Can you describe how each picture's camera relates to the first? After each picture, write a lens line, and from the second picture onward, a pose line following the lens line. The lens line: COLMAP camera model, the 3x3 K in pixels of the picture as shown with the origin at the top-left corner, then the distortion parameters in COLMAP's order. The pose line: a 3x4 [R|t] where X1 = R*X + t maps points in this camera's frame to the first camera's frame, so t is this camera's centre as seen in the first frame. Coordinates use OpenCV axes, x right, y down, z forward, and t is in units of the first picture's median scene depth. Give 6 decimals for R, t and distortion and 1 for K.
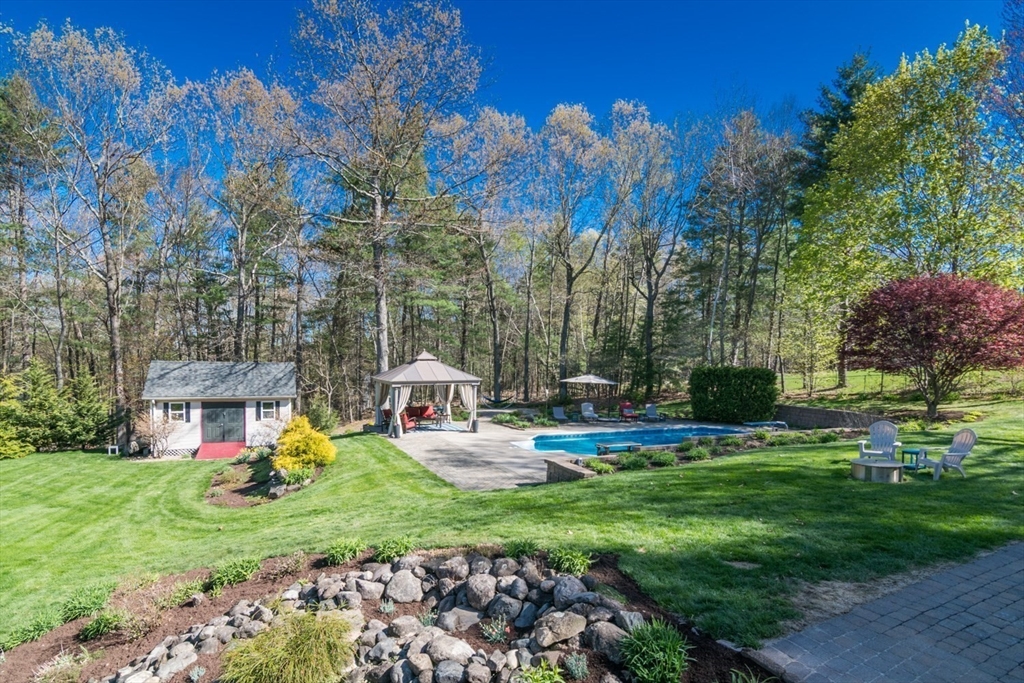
lens RADIAL K [[510.6, 0, 507.1], [0, 510.6, 382.2], [0, 0, 1]] dist [-0.005486, -0.001228]
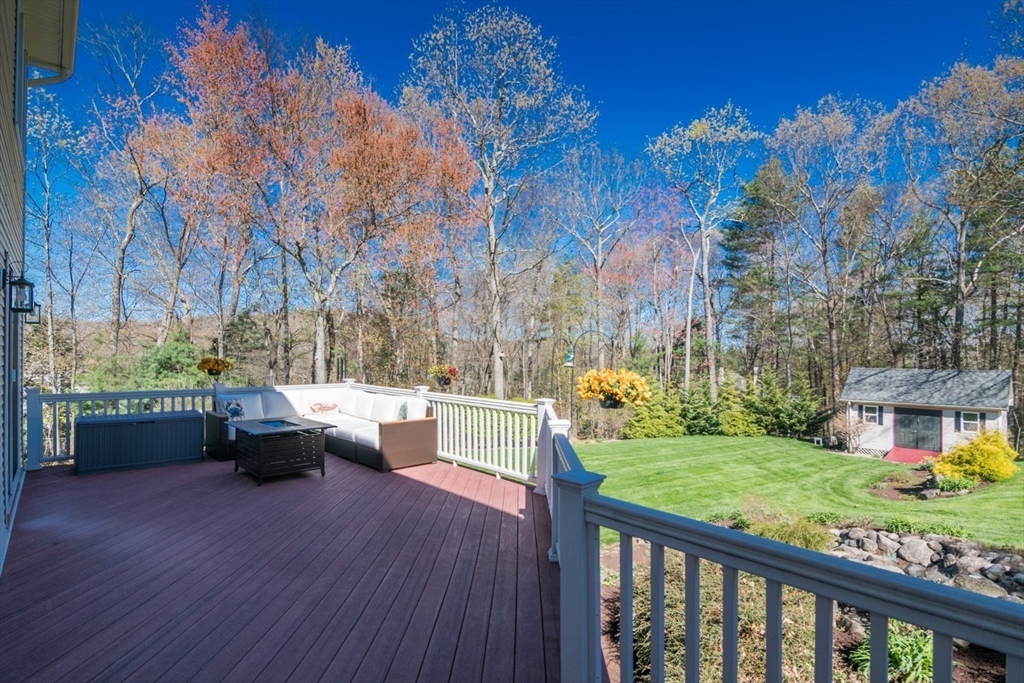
lens RADIAL K [[502.1, 0, 512.1], [0, 502.1, 348.0], [0, 0, 1]] dist [-0.003654, -0.000670]
pose [[0.301061, -0.035150, -0.952957, 0.151243], [-0.046837, 0.997569, -0.051592, 0.007406], [0.952454, 0.060166, 0.298683, -0.064598]]
